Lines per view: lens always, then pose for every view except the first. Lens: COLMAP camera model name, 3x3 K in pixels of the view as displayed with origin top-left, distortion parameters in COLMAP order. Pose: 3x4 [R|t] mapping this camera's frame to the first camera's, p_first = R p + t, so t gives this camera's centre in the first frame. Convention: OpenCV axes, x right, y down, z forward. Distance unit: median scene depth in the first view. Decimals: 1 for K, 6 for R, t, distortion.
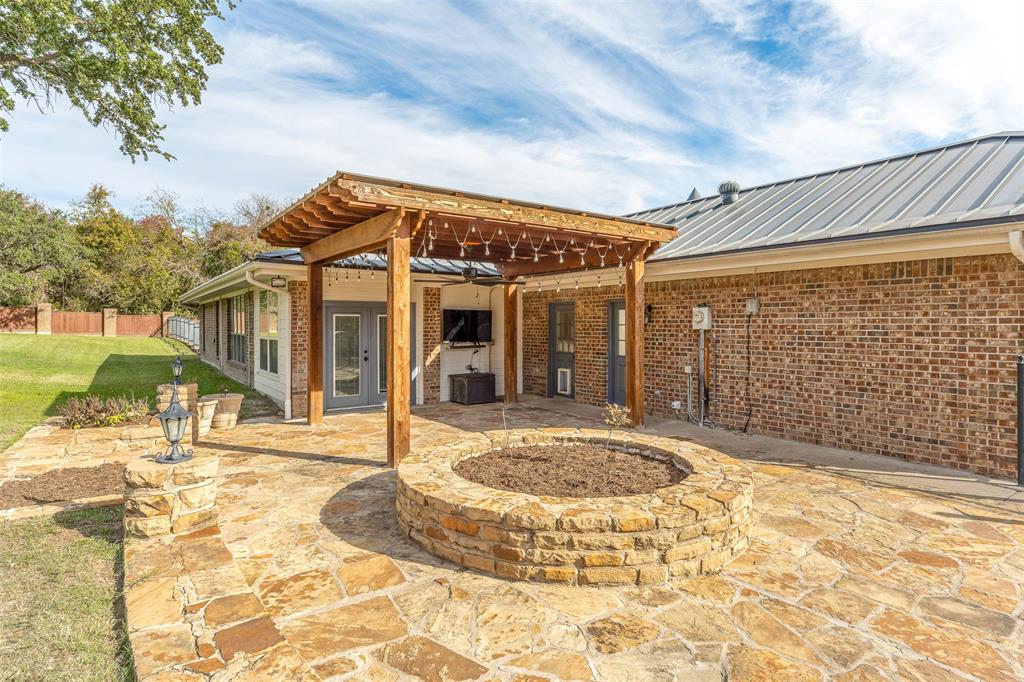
lens RADIAL K [[547.5, 0, 512.0], [0, 547.5, 341.0], [0, 0, 1]] dist [0.000930, 0.013204]
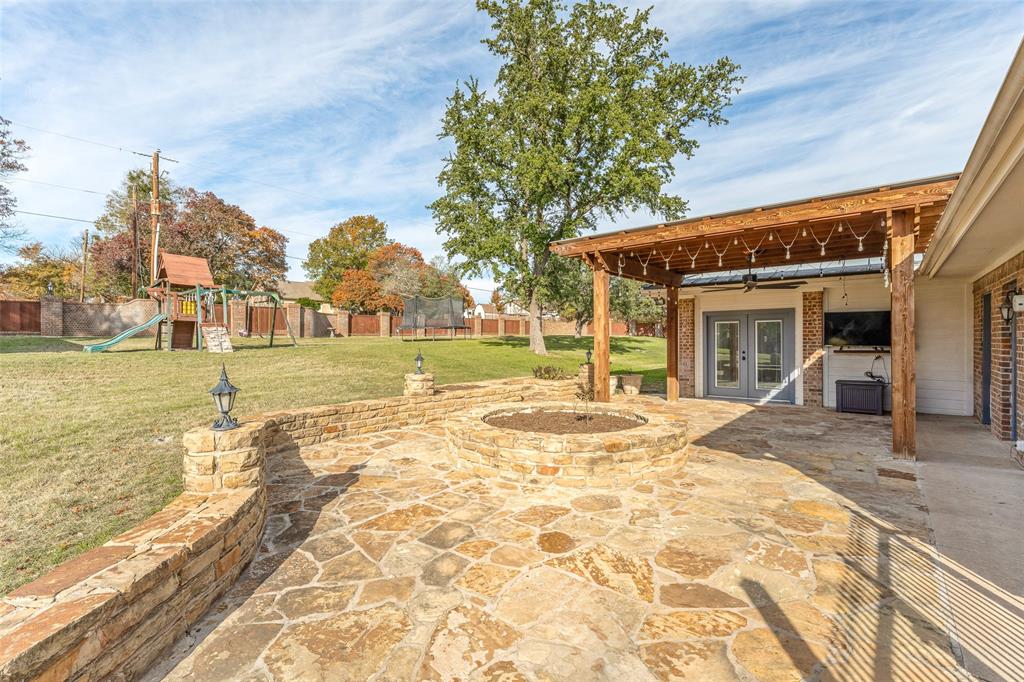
lens RADIAL K [[446.4, 0, 512.0], [0, 446.4, 341.0], [0, 0, 1]] dist [-0.002443, -0.000230]
pose [[0.252633, -0.001383, -0.967561, 0.657091], [-0.025542, 0.999641, -0.008098, 0.018117], [0.967225, 0.026759, 0.252507, 0.308765]]
